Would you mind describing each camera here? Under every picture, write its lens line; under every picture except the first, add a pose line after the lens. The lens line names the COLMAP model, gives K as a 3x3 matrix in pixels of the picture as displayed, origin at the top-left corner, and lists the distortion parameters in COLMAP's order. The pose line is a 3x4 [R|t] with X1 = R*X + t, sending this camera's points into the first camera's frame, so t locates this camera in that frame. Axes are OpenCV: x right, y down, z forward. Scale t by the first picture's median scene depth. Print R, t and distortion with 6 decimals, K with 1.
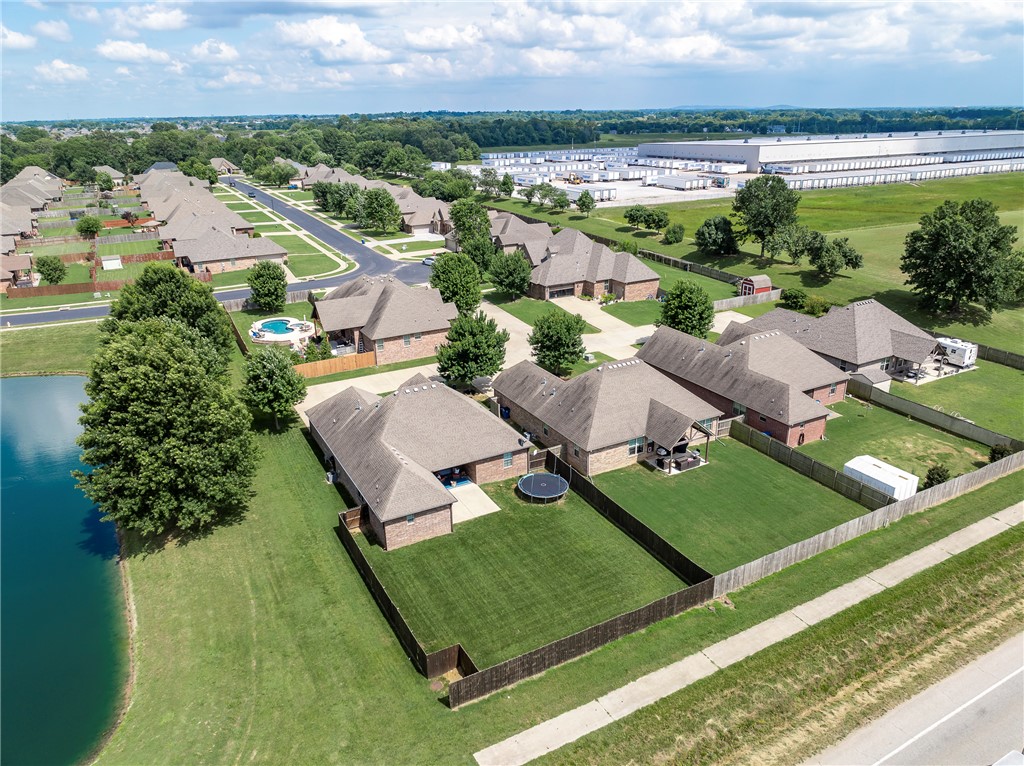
lens RADIAL K [[718.8, 0, 515.4], [0, 718.8, 384.0], [0, 0, 1]] dist [-0.024806, 0.011183]
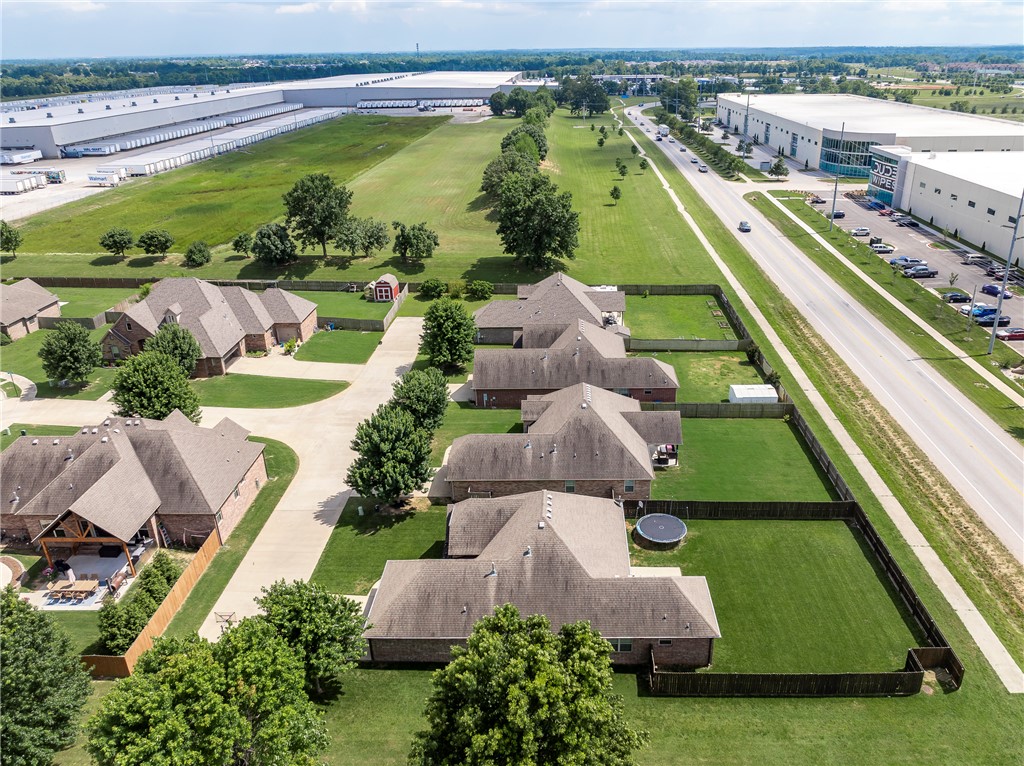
lens RADIAL K [[738.0, 0, 555.2], [0, 738.0, 355.6], [0, 0, 1]] dist [-0.023775, 0.004288]
pose [[0.485936, -0.329516, 0.809497, -0.411884], [0.314800, 0.930027, 0.189607, -0.170427], [-0.815332, 0.162693, 0.555665, 0.264847]]
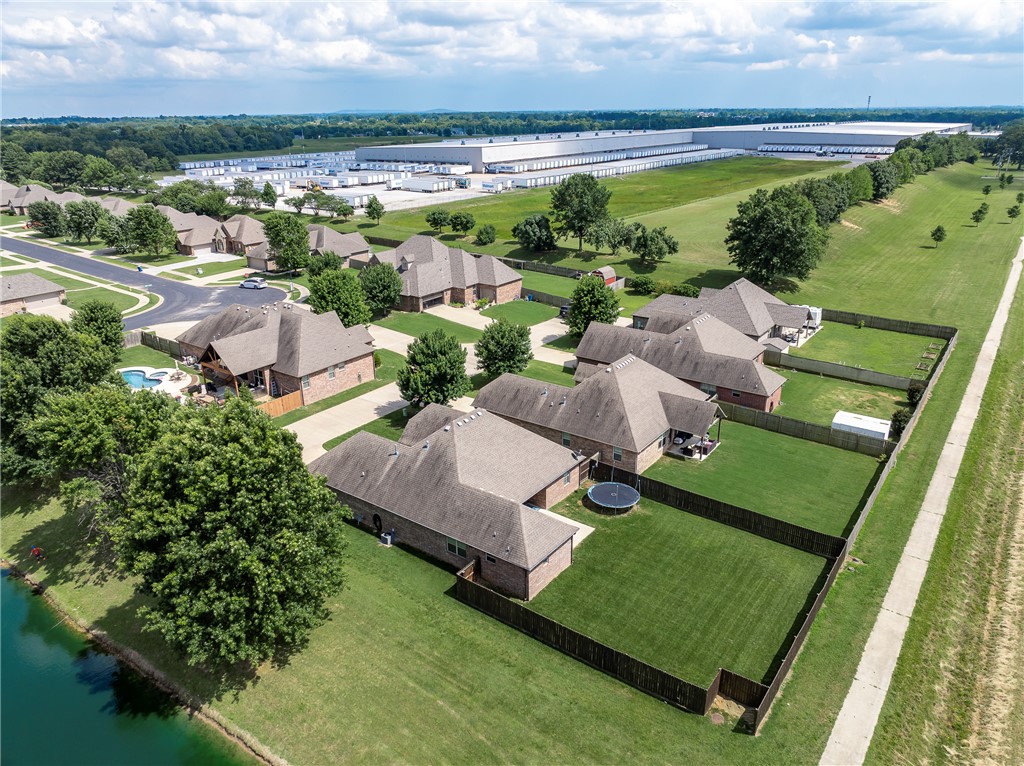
lens RADIAL K [[718.8, 0, 515.4], [0, 718.8, 384.0], [0, 0, 1]] dist [-0.024806, 0.011183]
pose [[0.905549, -0.148503, 0.397402, -0.232719], [0.150453, 0.988263, 0.026466, -0.028089], [-0.396668, 0.035824, 0.917263, 0.080057]]
